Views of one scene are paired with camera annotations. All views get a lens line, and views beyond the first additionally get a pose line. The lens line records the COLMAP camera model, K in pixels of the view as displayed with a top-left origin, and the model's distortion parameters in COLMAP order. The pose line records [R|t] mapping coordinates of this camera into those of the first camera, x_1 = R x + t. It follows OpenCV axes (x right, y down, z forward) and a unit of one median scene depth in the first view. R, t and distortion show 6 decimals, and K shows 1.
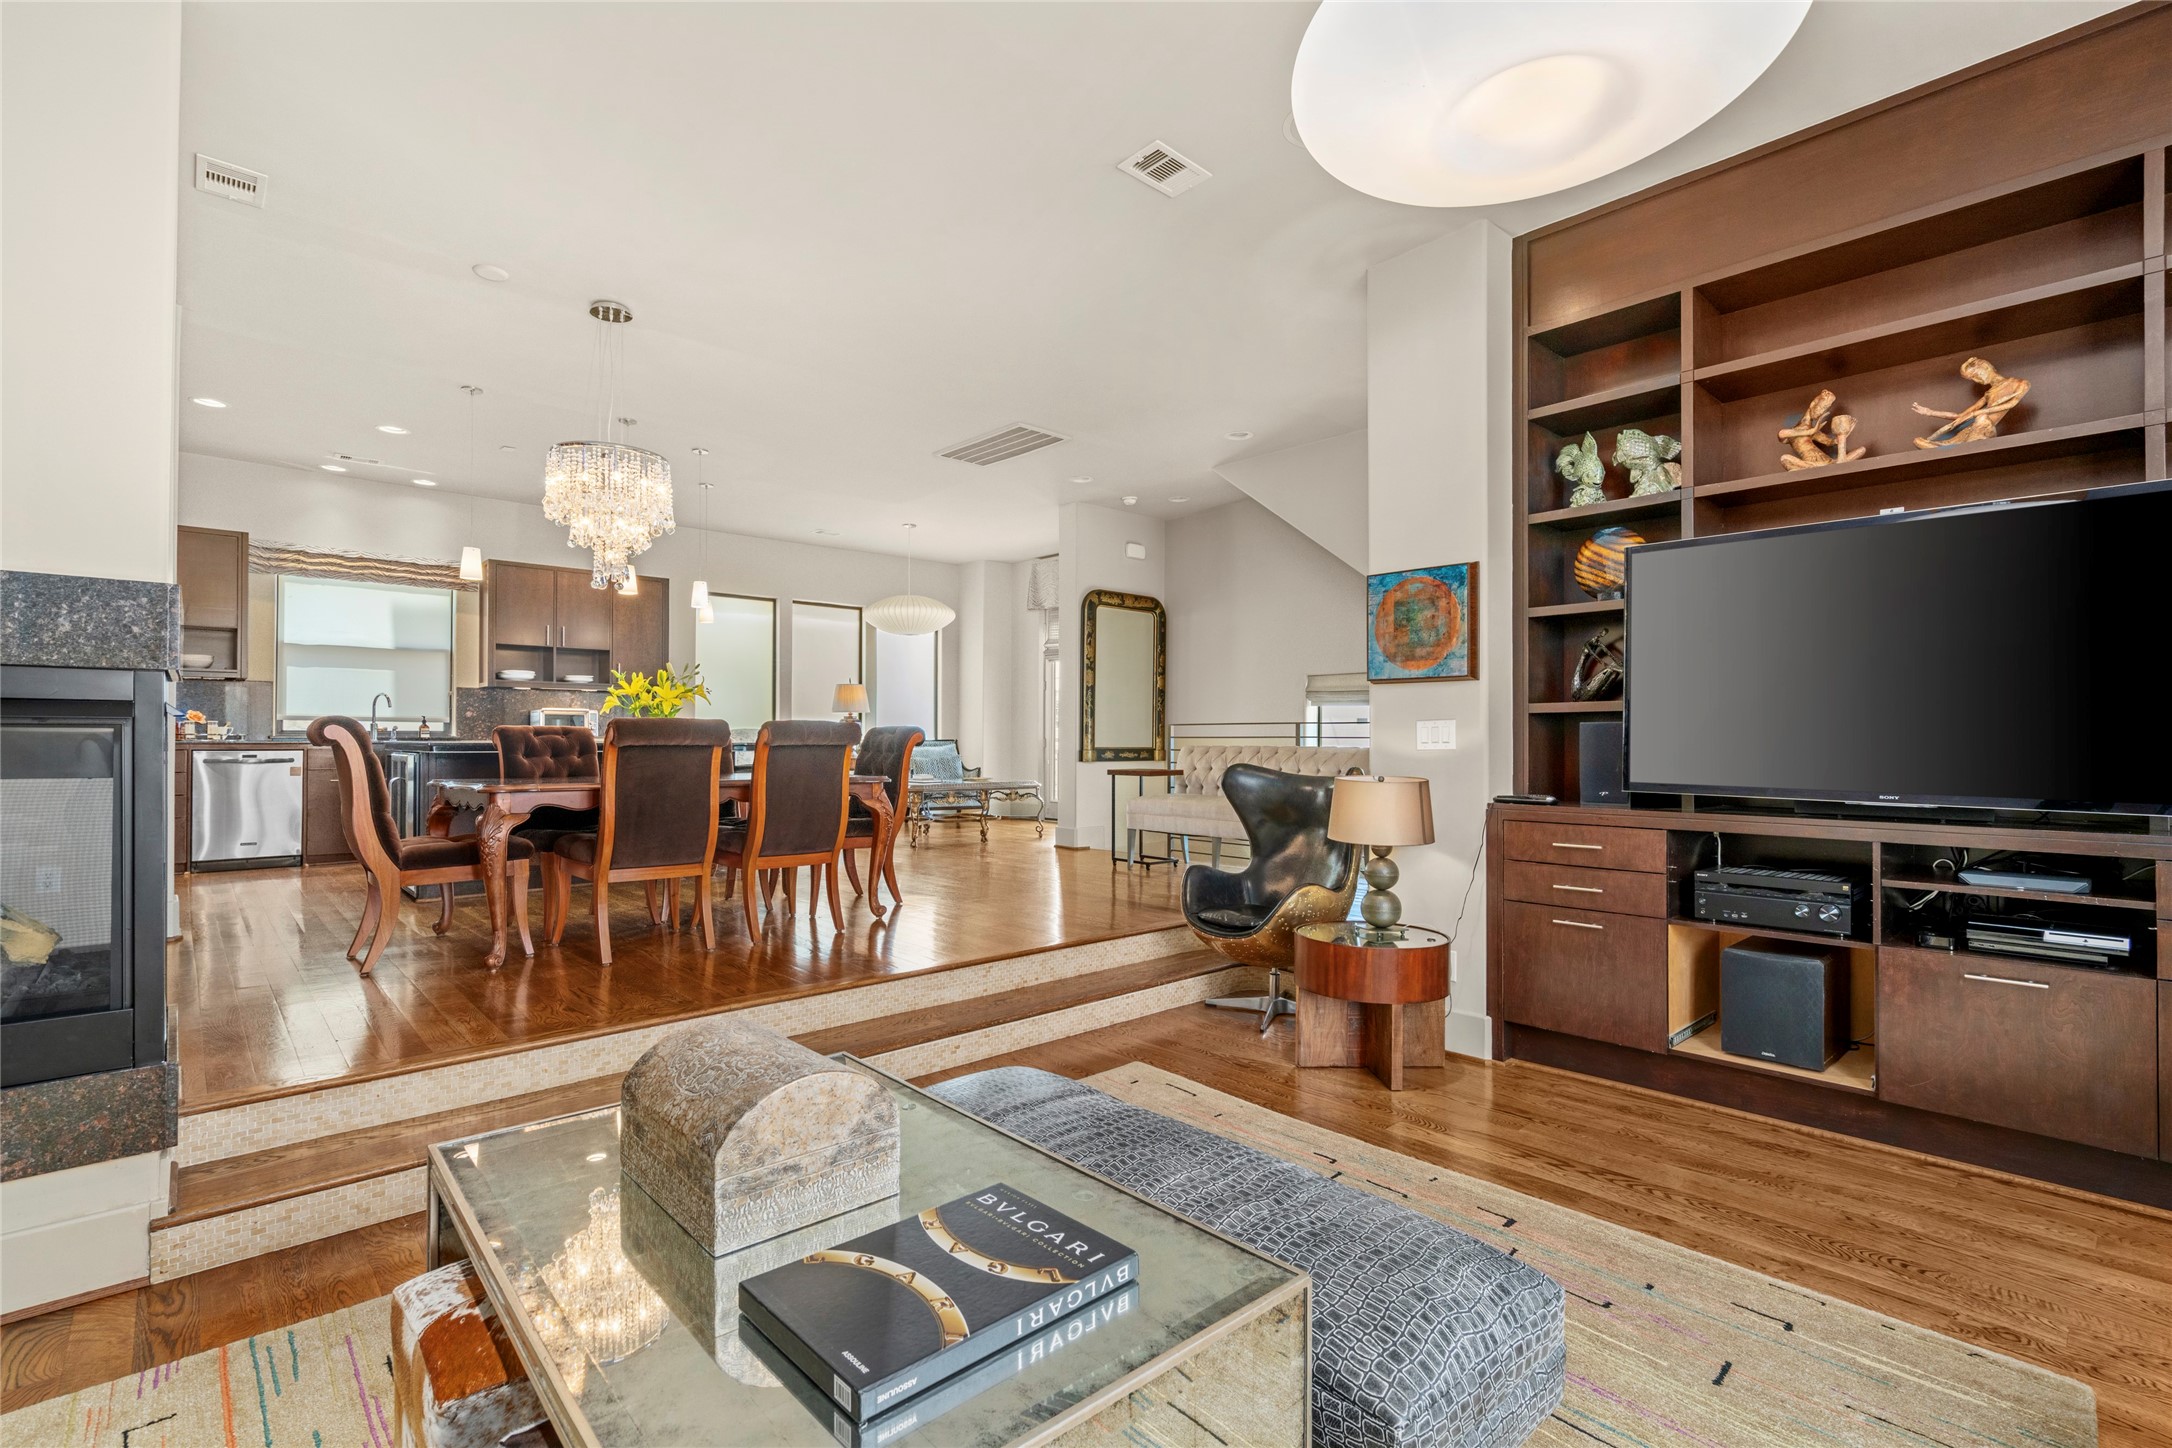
lens RADIAL K [[988.6, 0, 1082.8], [0, 988.6, 725.9], [0, 0, 1]] dist [0.001035, 0.000906]
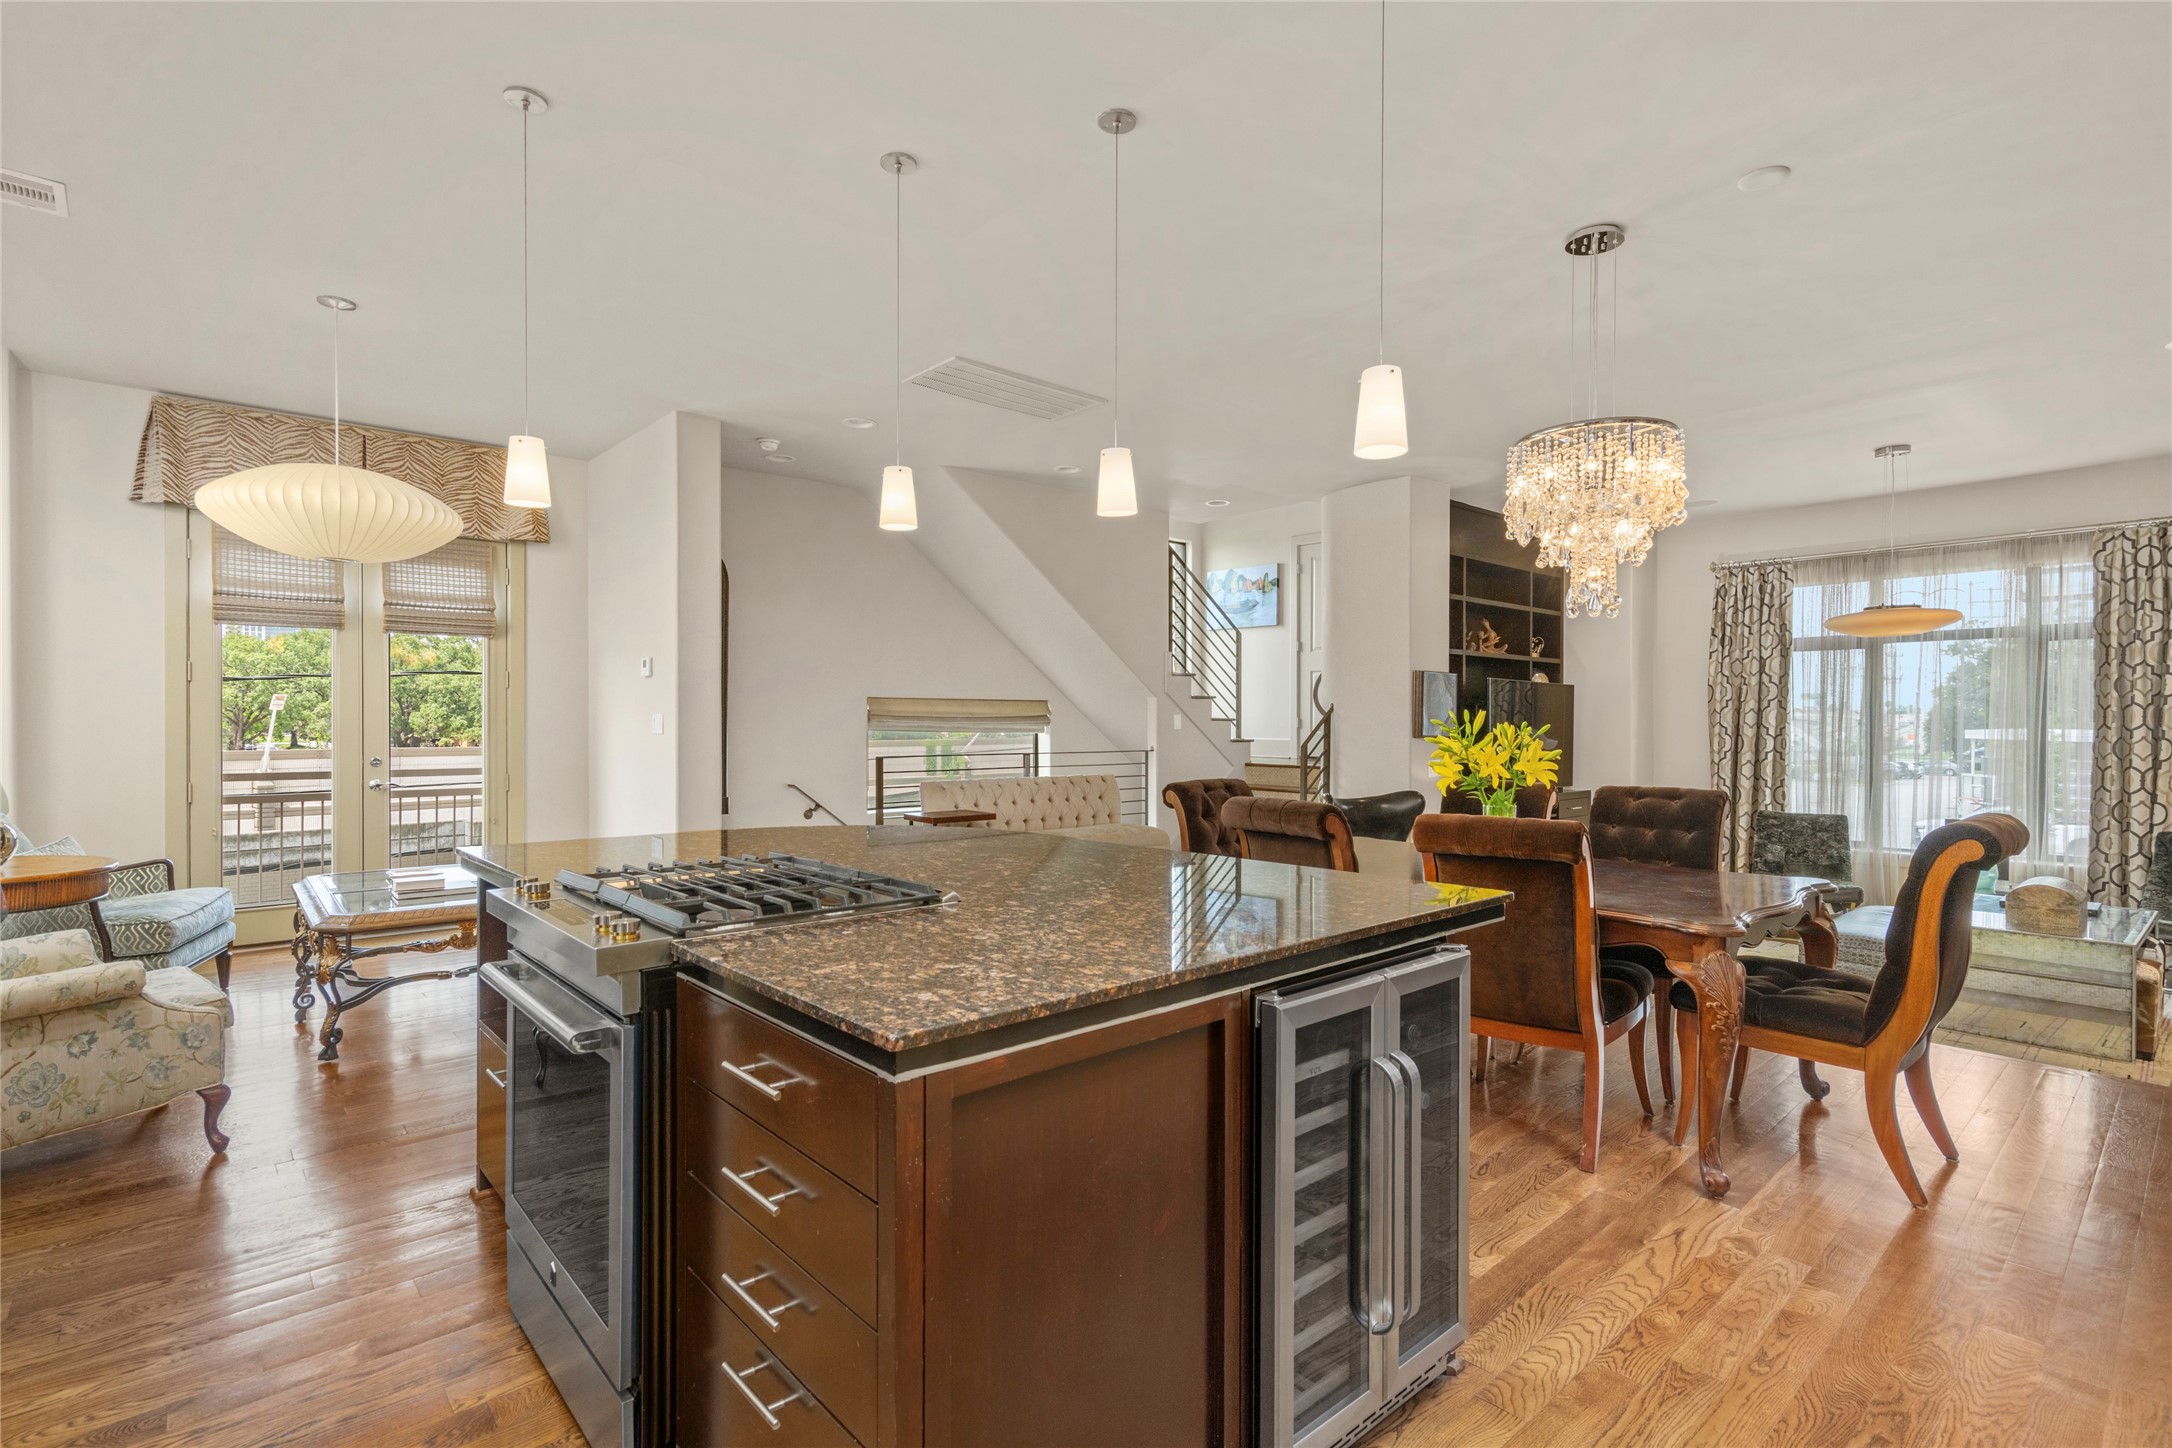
lens RADIAL K [[988.6, 0, 1094.7], [0, 988.6, 728.5], [0, 0, 1]] dist [0.001035, 0.000906]
pose [[0.034275, -0.008727, 0.999374, -2.006368], [-0.013902, 0.999861, 0.009208, -0.100894], [-0.999316, -0.014209, 0.034149, 2.201481]]
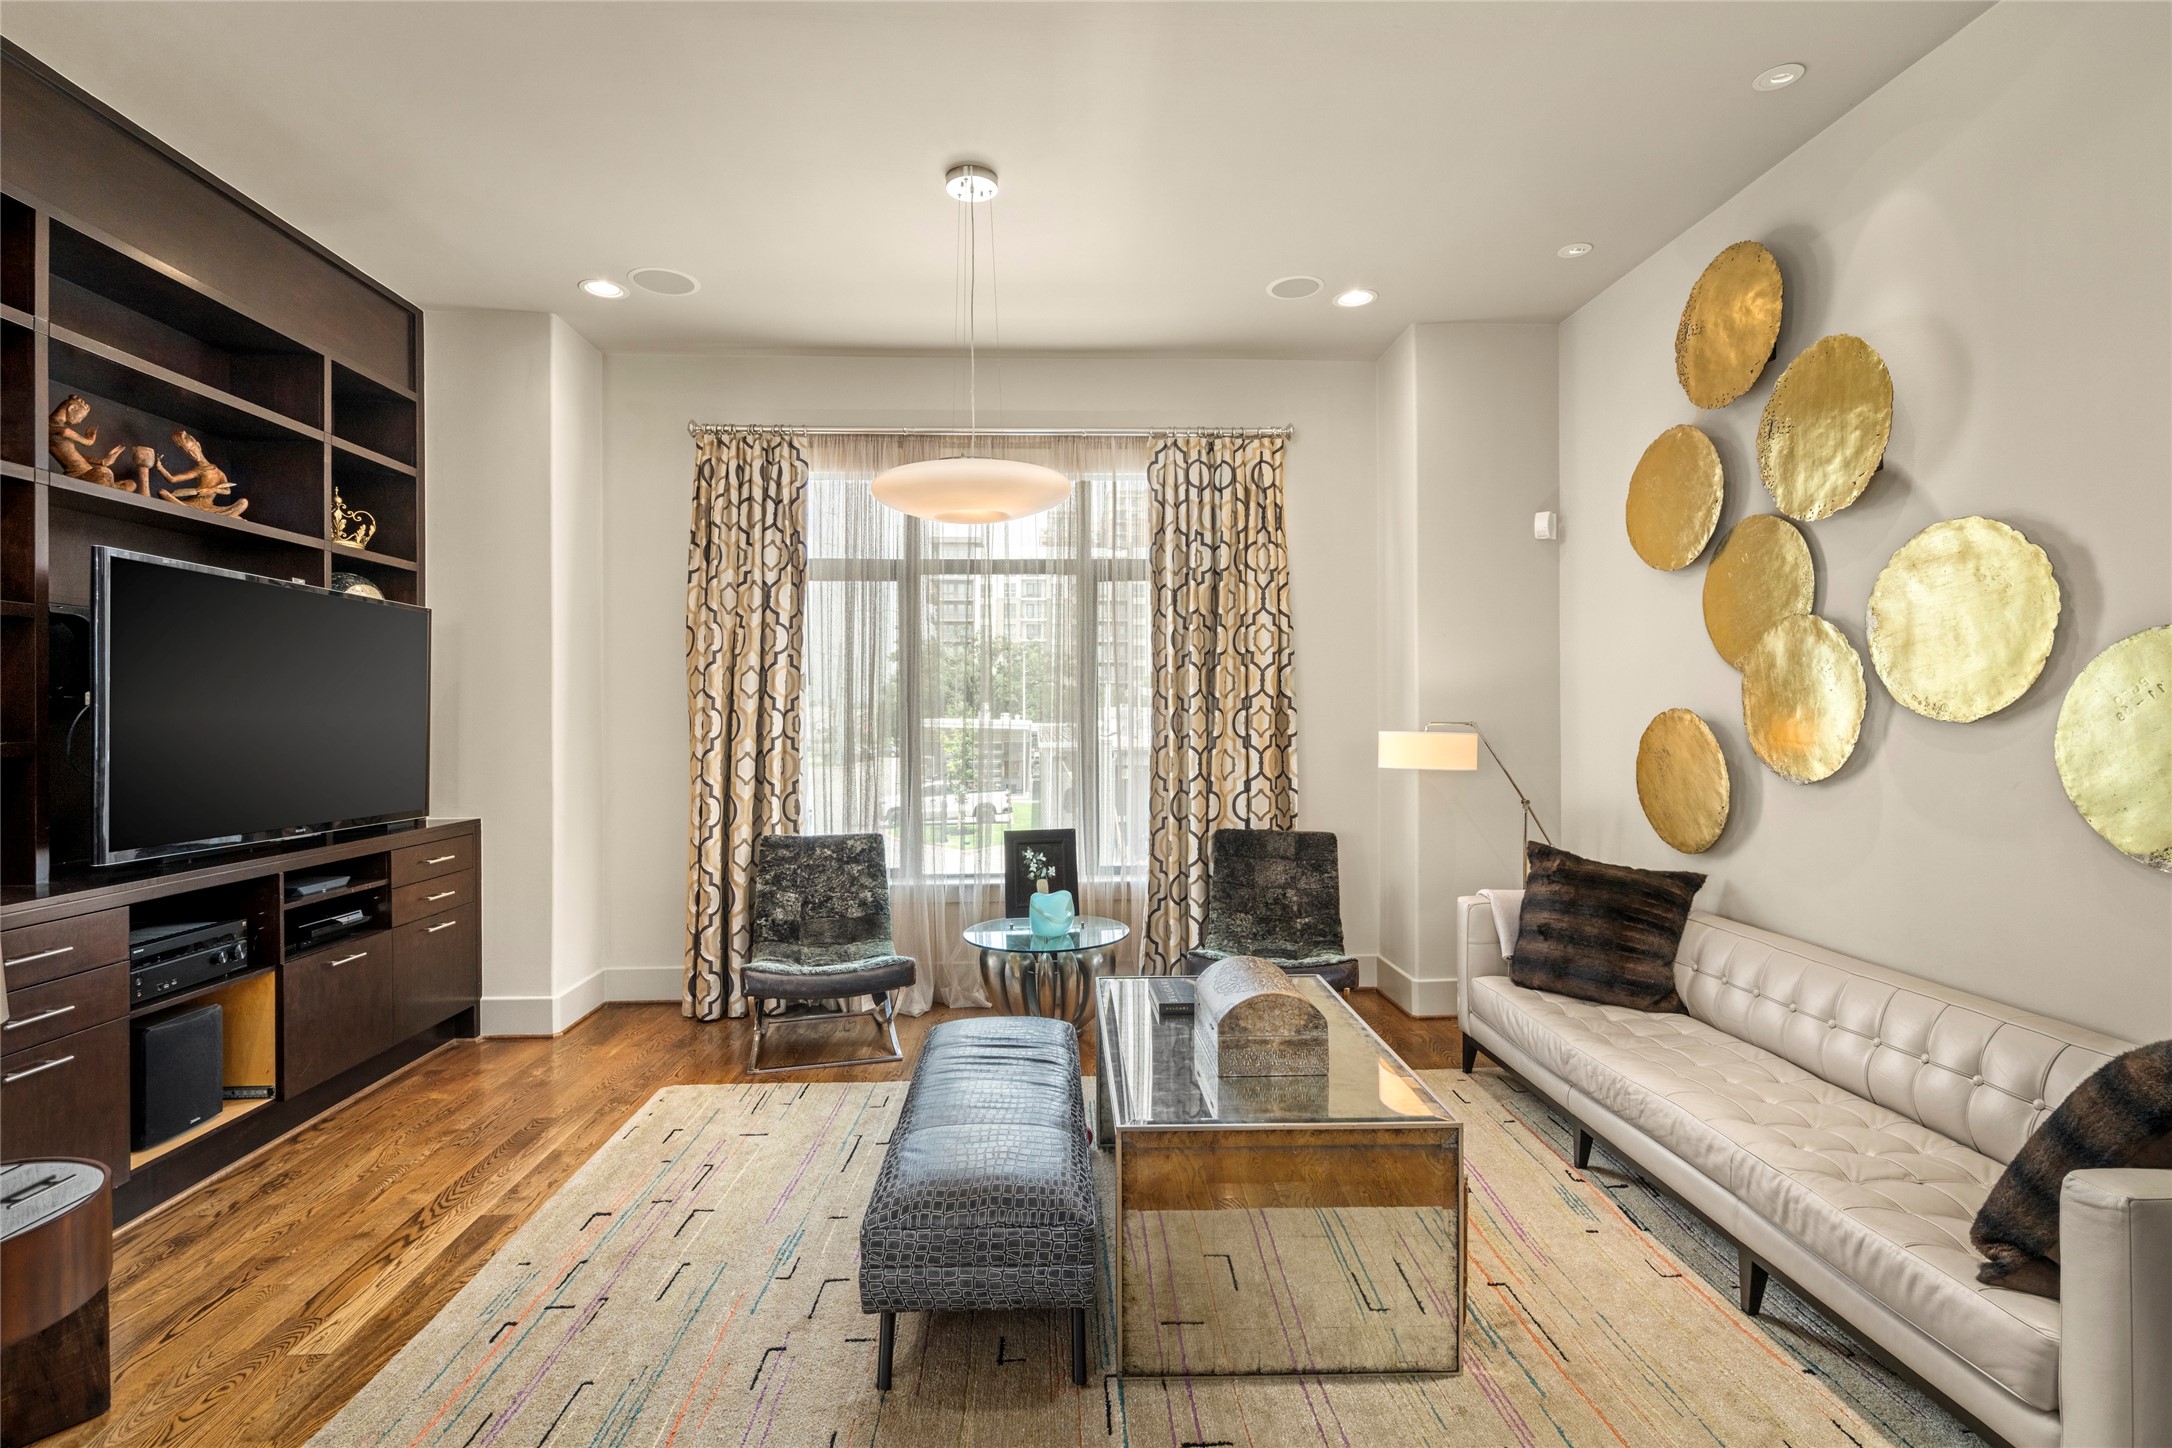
lens RADIAL K [[988.6, 0, 1088.2], [0, 988.6, 719.5], [0, 0, 1]] dist [0.001035, 0.000906]
pose [[-0.765151, -0.002957, 0.643844, -0.653834], [-0.008715, 0.999945, -0.005764, -0.061600], [-0.643792, -0.010022, -0.765135, 1.350170]]
